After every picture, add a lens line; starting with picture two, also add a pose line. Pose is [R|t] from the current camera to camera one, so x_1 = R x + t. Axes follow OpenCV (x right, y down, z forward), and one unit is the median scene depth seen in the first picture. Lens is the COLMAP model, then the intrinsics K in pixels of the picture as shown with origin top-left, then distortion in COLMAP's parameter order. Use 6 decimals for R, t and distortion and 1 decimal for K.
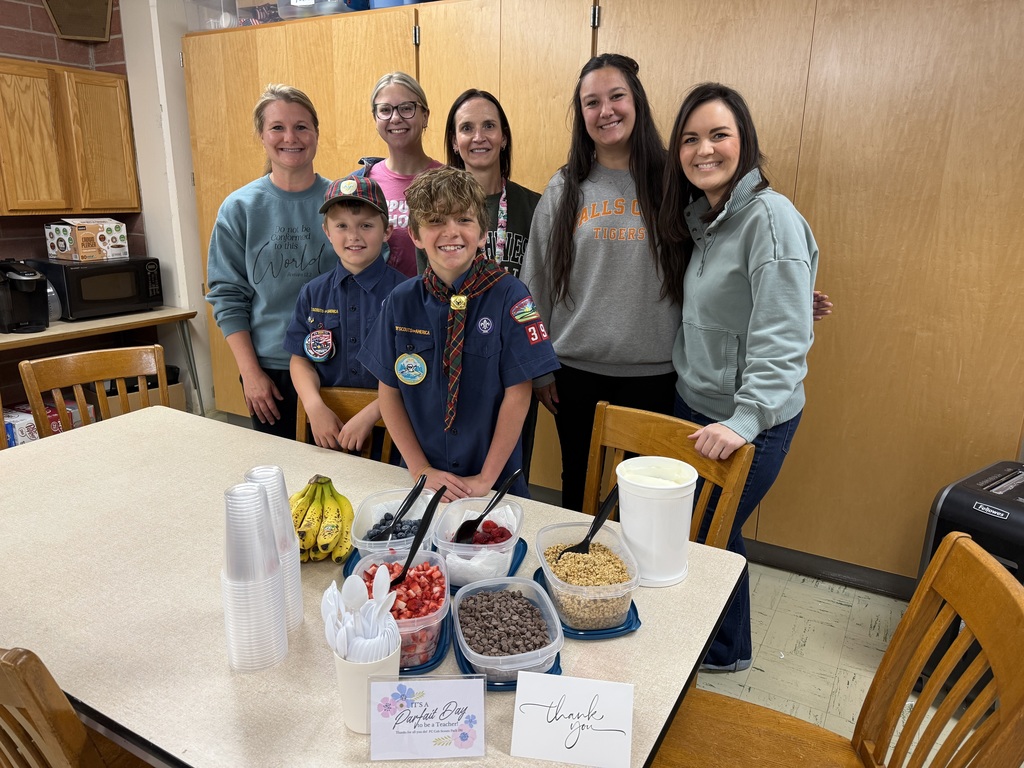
lens RADIAL K [[728.8, 0, 512.0], [0, 728.8, 384.0], [0, 0, 1]] dist [0.071806, -0.083122]
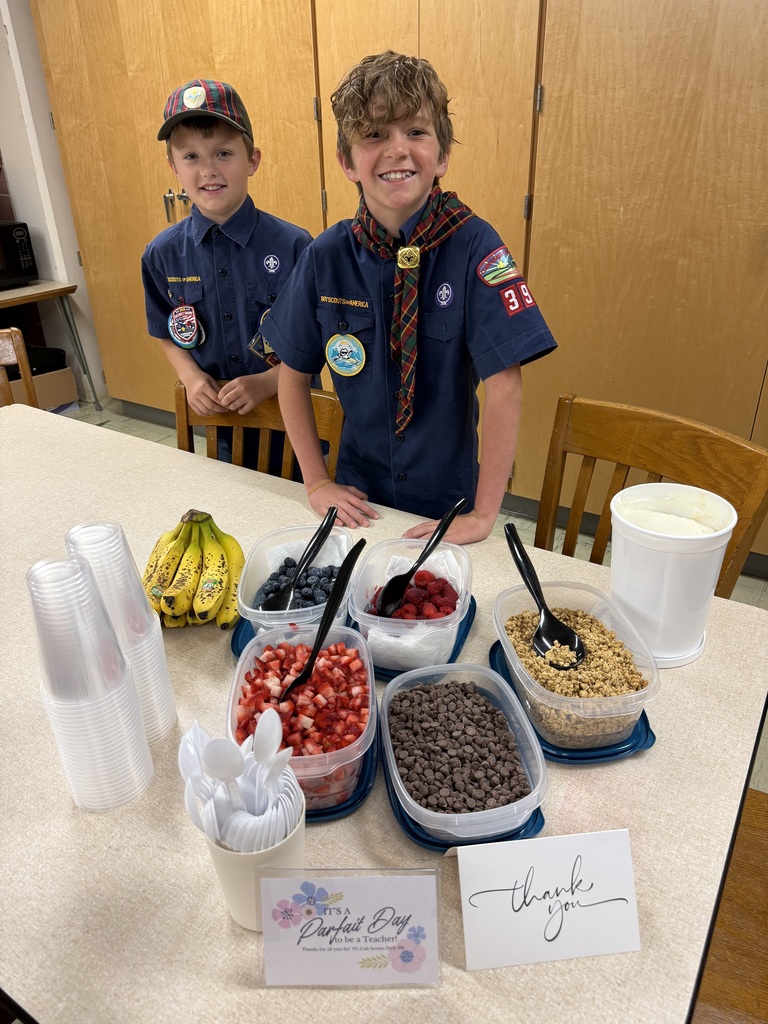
lens RADIAL K [[728.8, 0, 384.0], [0, 728.8, 512.0], [0, 0, 1]] dist [0.071806, -0.083122]
pose [[0.998172, -0.011167, -0.059390, -0.031987], [0.023356, 0.977697, 0.208717, -0.029319], [0.055735, -0.209723, 0.976171, 0.339615]]
